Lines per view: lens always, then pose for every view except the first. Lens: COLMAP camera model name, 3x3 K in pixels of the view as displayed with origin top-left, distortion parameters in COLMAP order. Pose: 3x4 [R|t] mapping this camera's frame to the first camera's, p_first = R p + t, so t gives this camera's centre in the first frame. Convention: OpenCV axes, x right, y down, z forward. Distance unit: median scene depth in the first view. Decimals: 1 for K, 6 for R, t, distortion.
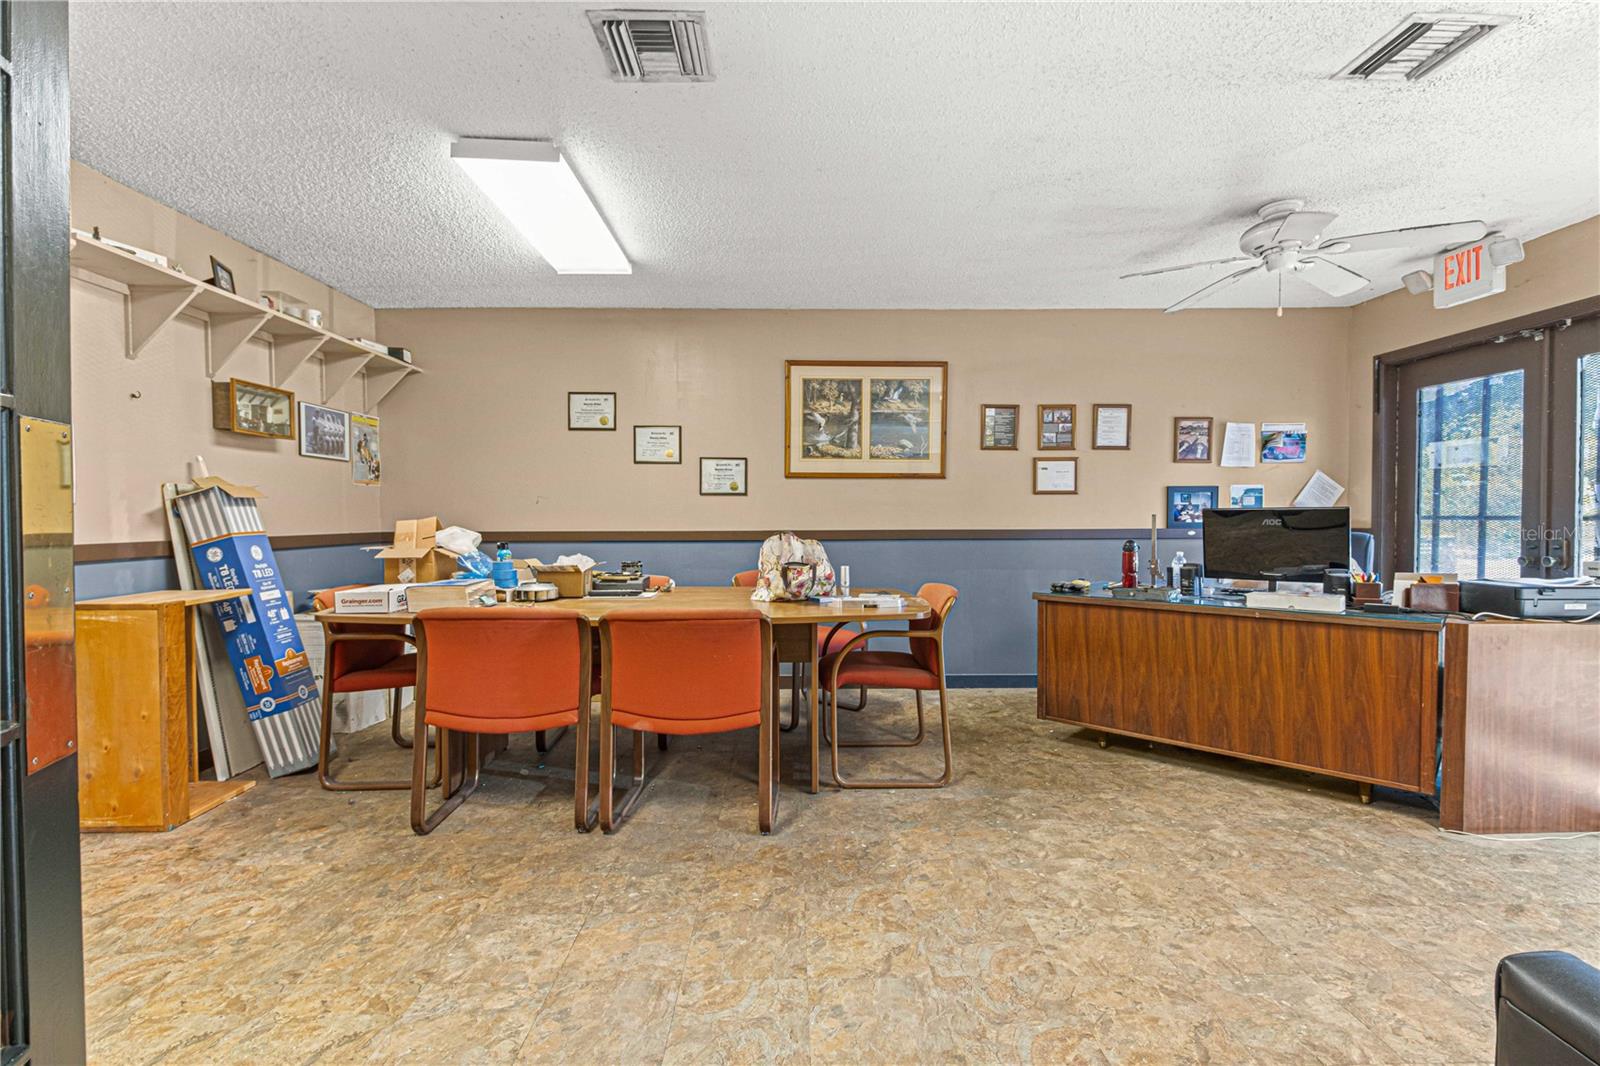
lens RADIAL K [[747.1, 0, 800.8], [0, 747.1, 533.7], [0, 0, 1]] dist [0.005327, -0.002194]
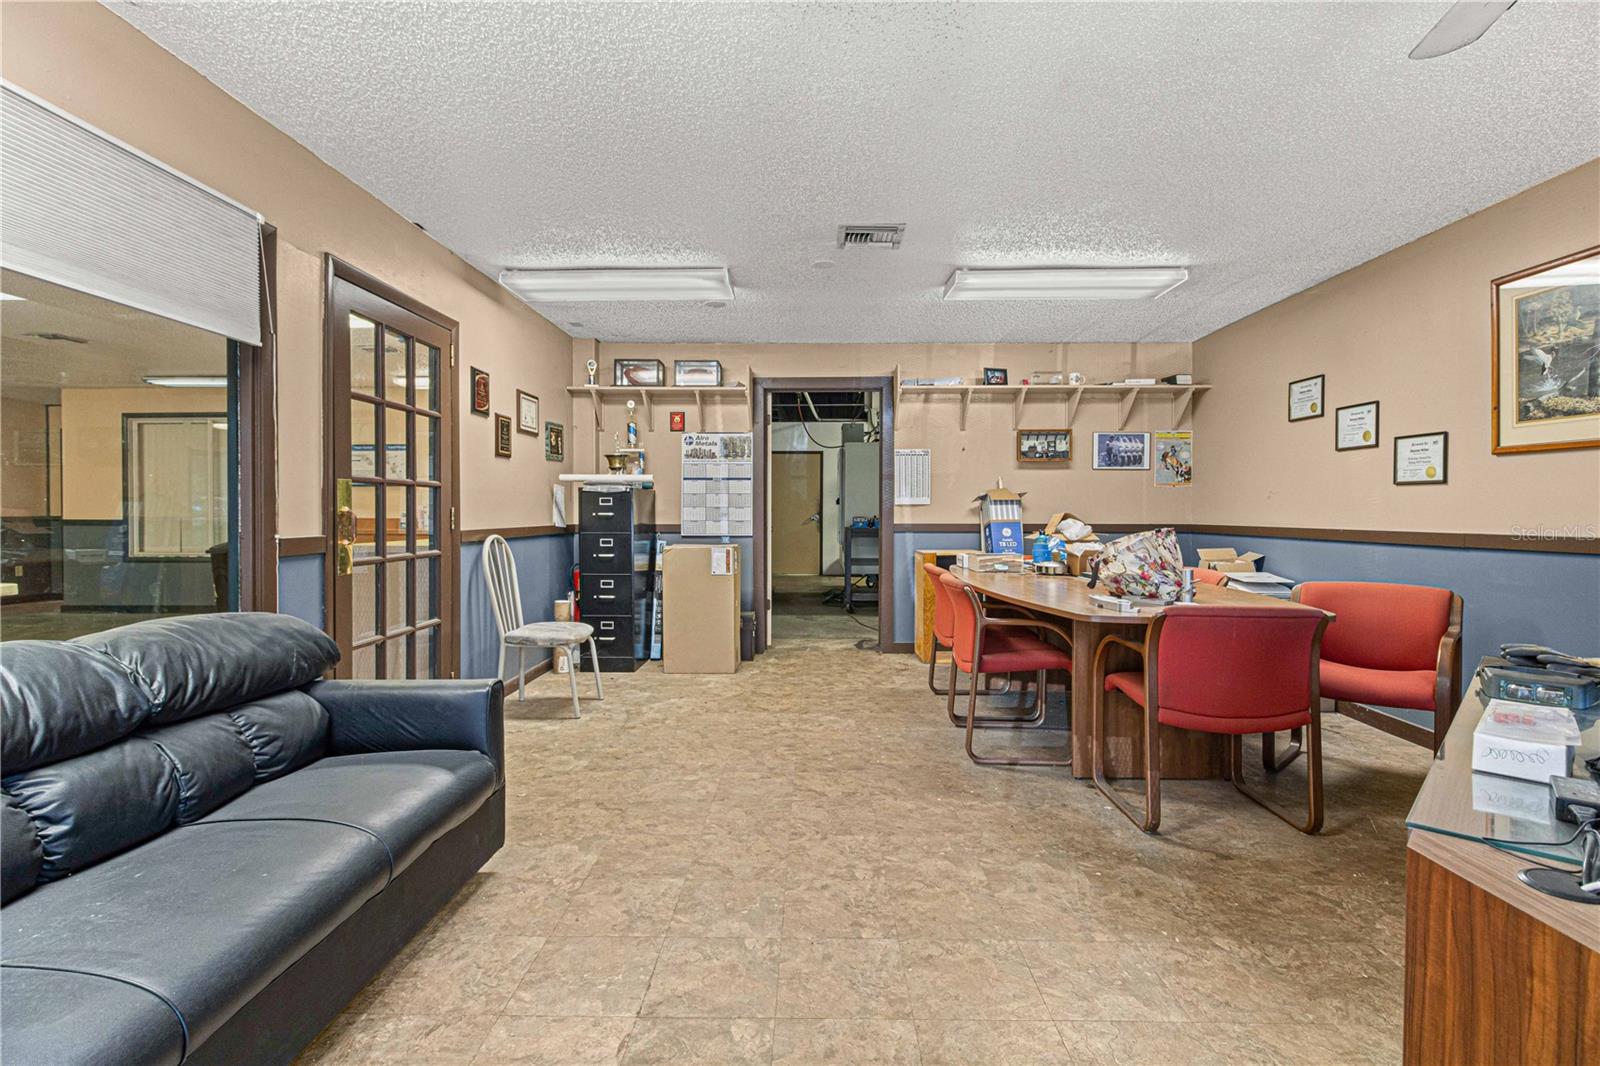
lens RADIAL K [[747.1, 0, 799.7], [0, 747.1, 520.5], [0, 0, 1]] dist [0.005327, -0.002194]
pose [[-0.040956, 0.014252, -0.999059, 0.918076], [-0.028650, 0.999470, 0.015432, -0.012723], [0.998750, 0.029255, -0.040526, 0.558266]]
